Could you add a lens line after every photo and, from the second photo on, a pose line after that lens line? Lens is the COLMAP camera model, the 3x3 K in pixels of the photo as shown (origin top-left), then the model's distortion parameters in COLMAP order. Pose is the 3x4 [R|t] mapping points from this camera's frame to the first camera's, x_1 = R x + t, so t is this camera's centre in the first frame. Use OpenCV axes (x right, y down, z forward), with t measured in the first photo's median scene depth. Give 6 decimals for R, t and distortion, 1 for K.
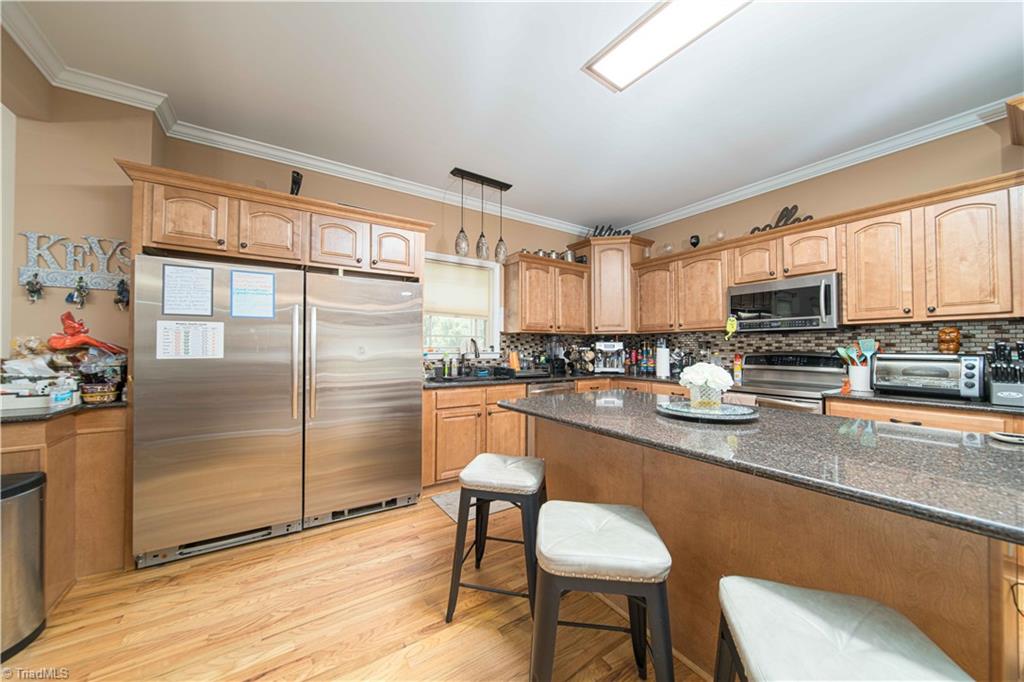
lens RADIAL K [[358.3, 0, 511.0], [0, 358.3, 342.7], [0, 0, 1]] dist [-0.002048, -0.000204]
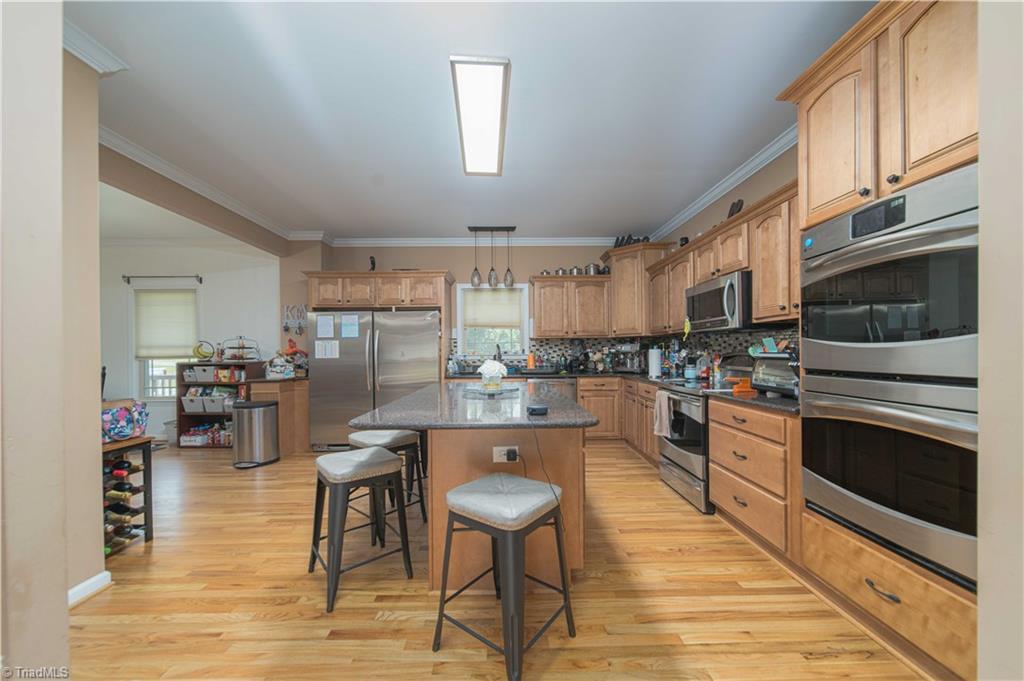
lens RADIAL K [[363.2, 0, 512.7], [0, 363.2, 354.9], [0, 0, 1]] dist [-0.000627, -0.000036]
pose [[0.847915, -0.006348, -0.530094, 0.756183], [0.020041, 0.999597, 0.020085, 0.002421], [0.529753, -0.027654, 0.847701, -0.159919]]
